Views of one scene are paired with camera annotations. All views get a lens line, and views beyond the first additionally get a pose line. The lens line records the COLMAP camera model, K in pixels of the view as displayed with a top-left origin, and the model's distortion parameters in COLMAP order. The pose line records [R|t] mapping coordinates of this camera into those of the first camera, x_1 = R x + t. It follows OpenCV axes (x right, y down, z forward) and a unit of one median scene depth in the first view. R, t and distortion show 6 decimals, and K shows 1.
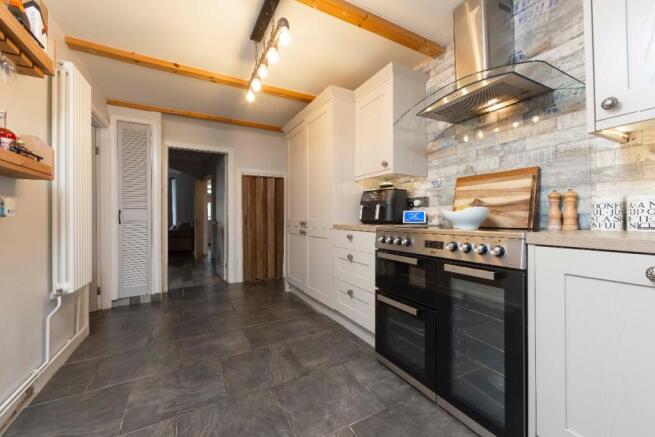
lens RADIAL K [[269.0, 0, 341.2], [0, 269.0, 216.8], [0, 0, 1]] dist [0.000823, 0.000129]
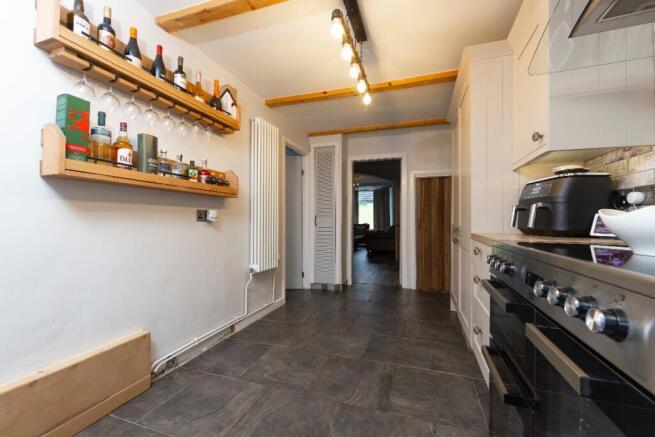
lens RADIAL K [[272.5, 0, 327.5], [0, 272.5, 218.5], [0, 0, 1]] dist [-0.013976, -0.000169]
pose [[0.659983, -0.000073, -0.751281, 0.299177], [-0.005411, 0.999974, -0.004851, -0.006321], [0.751261, 0.007267, 0.659965, 0.235945]]
